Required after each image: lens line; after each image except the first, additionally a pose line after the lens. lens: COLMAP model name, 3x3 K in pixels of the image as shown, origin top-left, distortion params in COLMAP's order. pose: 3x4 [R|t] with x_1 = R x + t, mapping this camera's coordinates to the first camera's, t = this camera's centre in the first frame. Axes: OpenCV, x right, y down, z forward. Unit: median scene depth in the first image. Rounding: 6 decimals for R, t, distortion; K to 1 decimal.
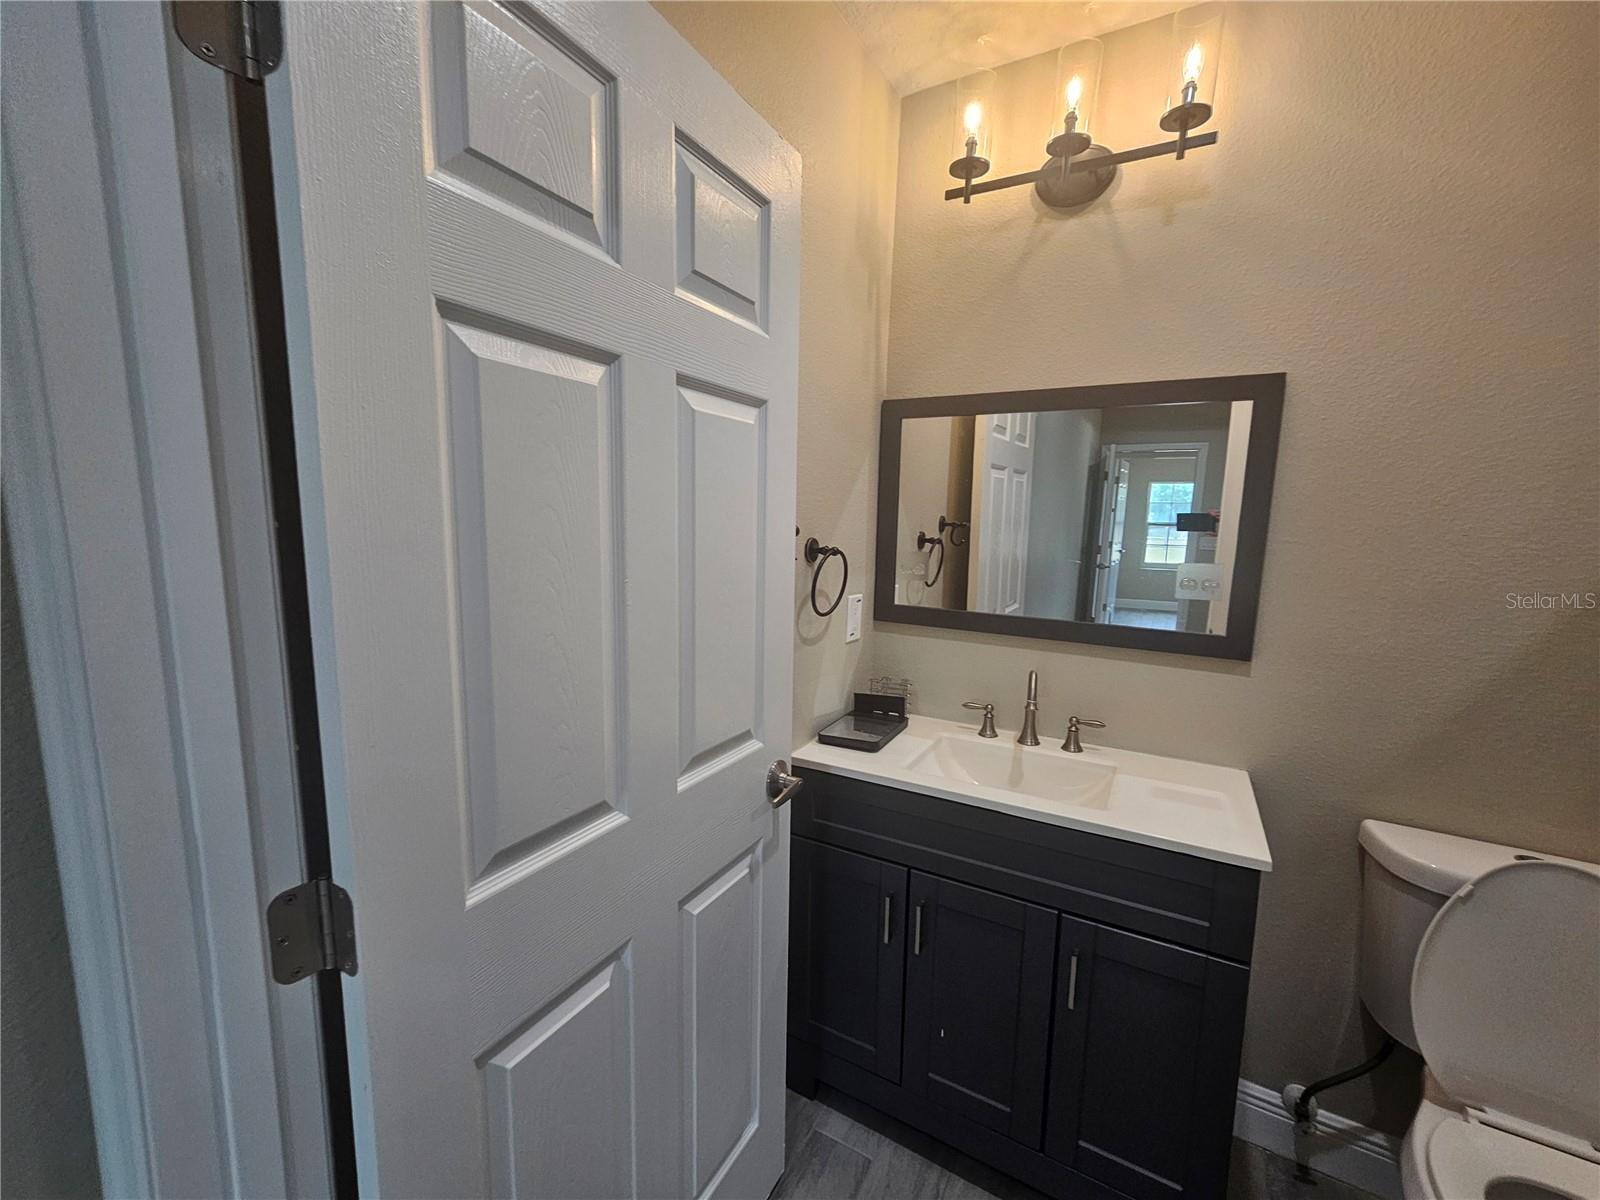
lens RADIAL K [[659.7, 0, 791.1], [0, 659.7, 604.4], [0, 0, 1]] dist [-0.000011, 0.000659]
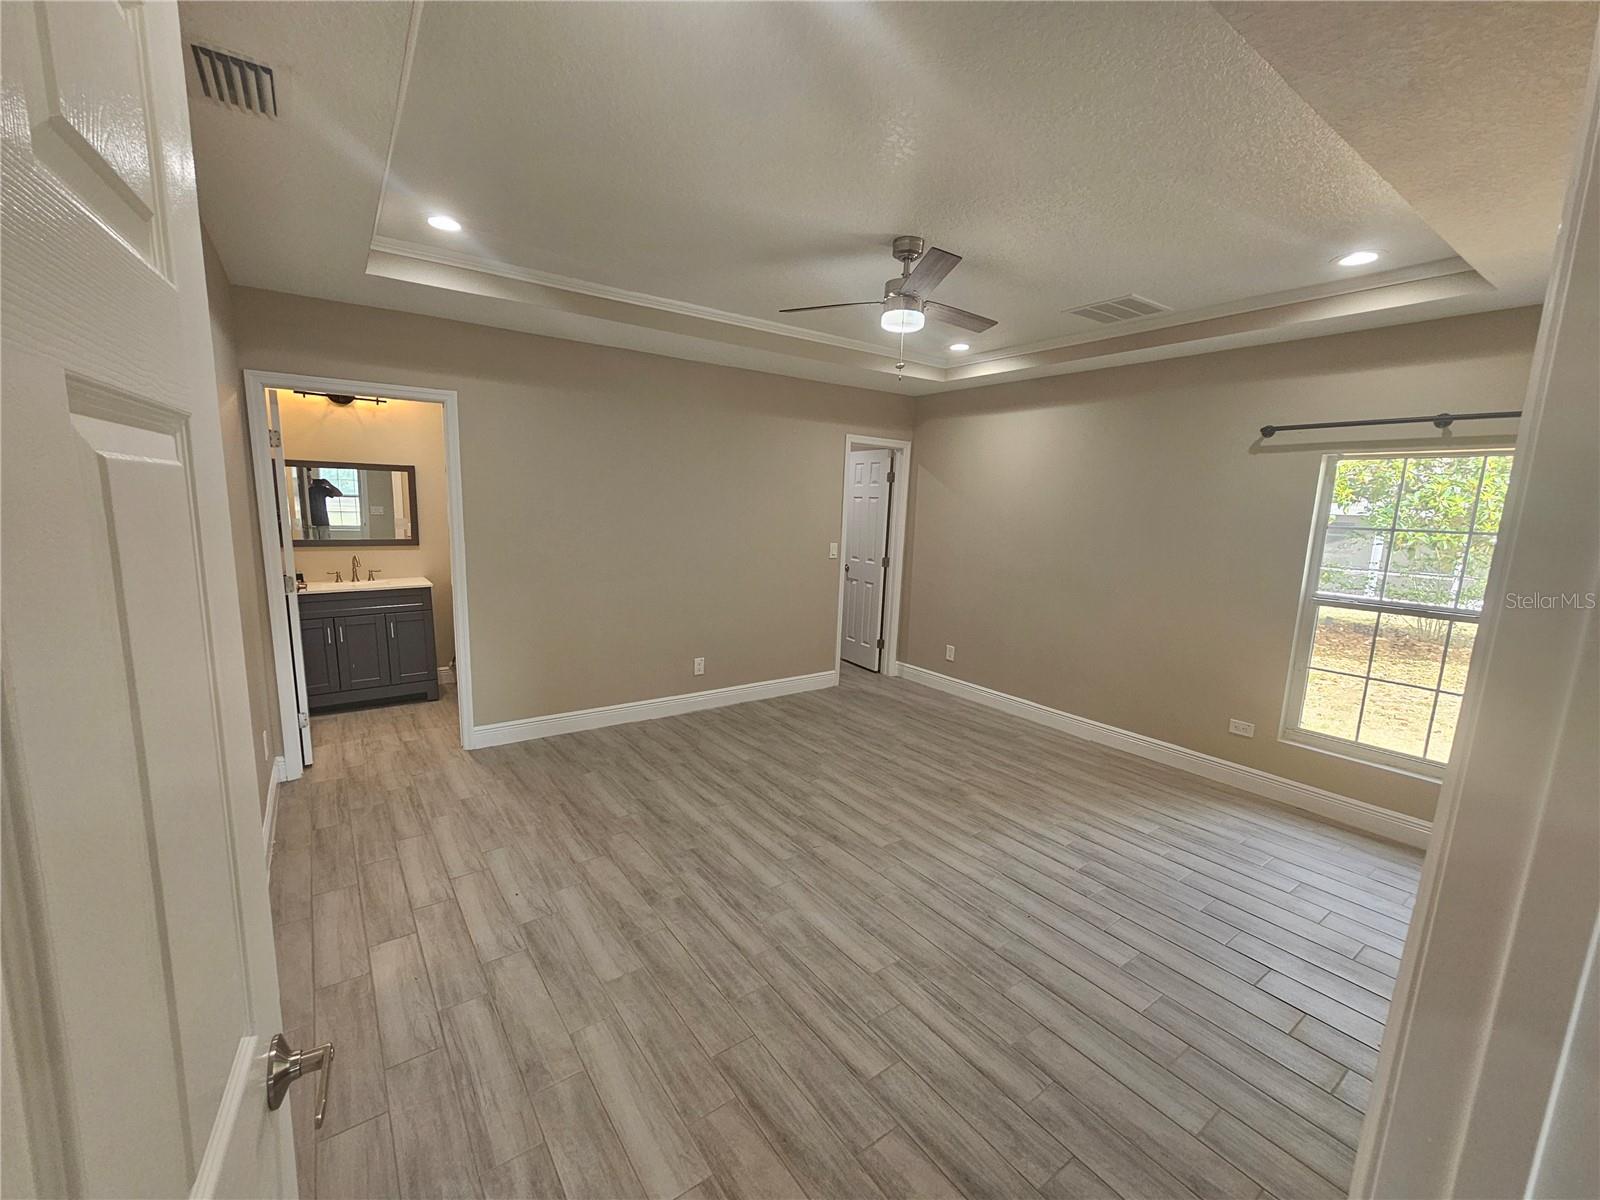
lens RADIAL K [[659.7, 0, 791.1], [0, 659.7, 604.4], [0, 0, 1]] dist [-0.000011, 0.000659]
pose [[0.408880, -0.153003, 0.899671, -1.665126], [0.105862, 0.987142, 0.119767, 0.177354], [-0.906427, 0.046270, 0.419819, -2.204796]]
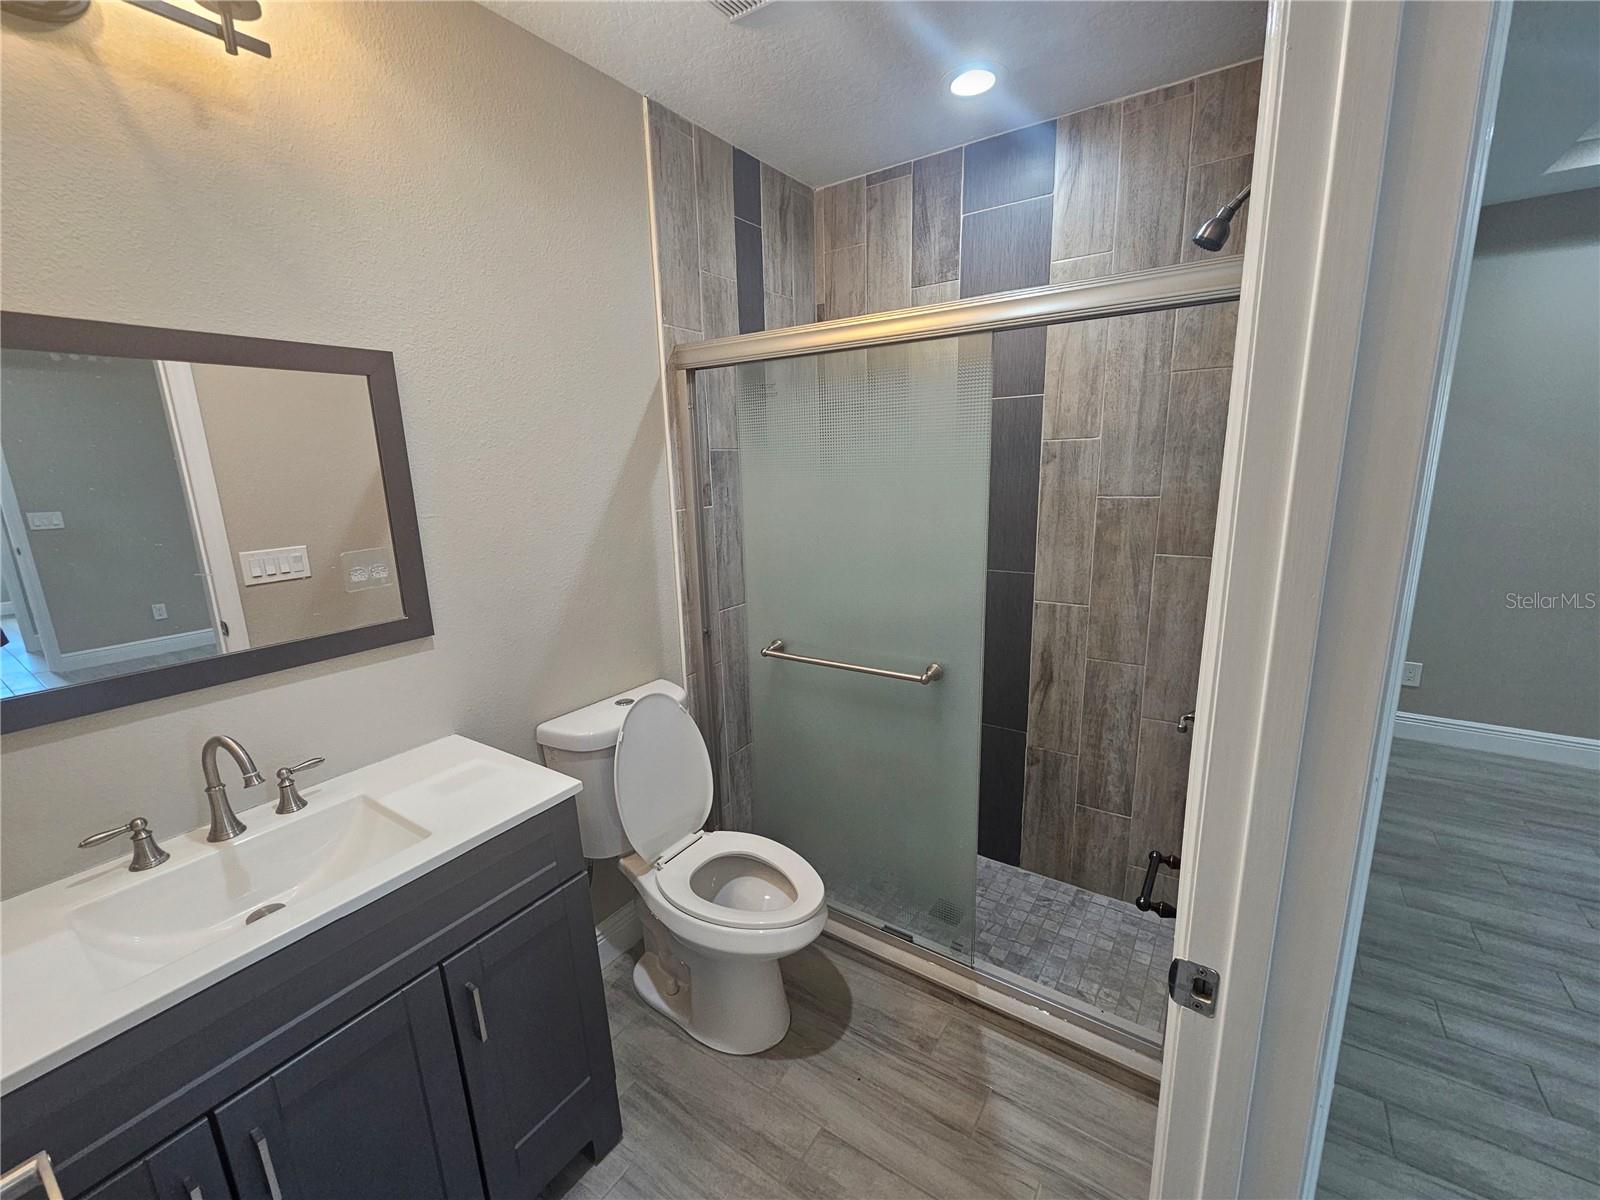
lens RADIAL K [[659.7, 0, 791.1], [0, 659.7, 604.4], [0, 0, 1]] dist [-0.000011, 0.000659]
pose [[0.082026, -0.240940, 0.967067, -0.245658], [0.173685, 0.958945, 0.224184, -0.092524], [-0.981379, 0.149576, 0.120507, 0.307203]]
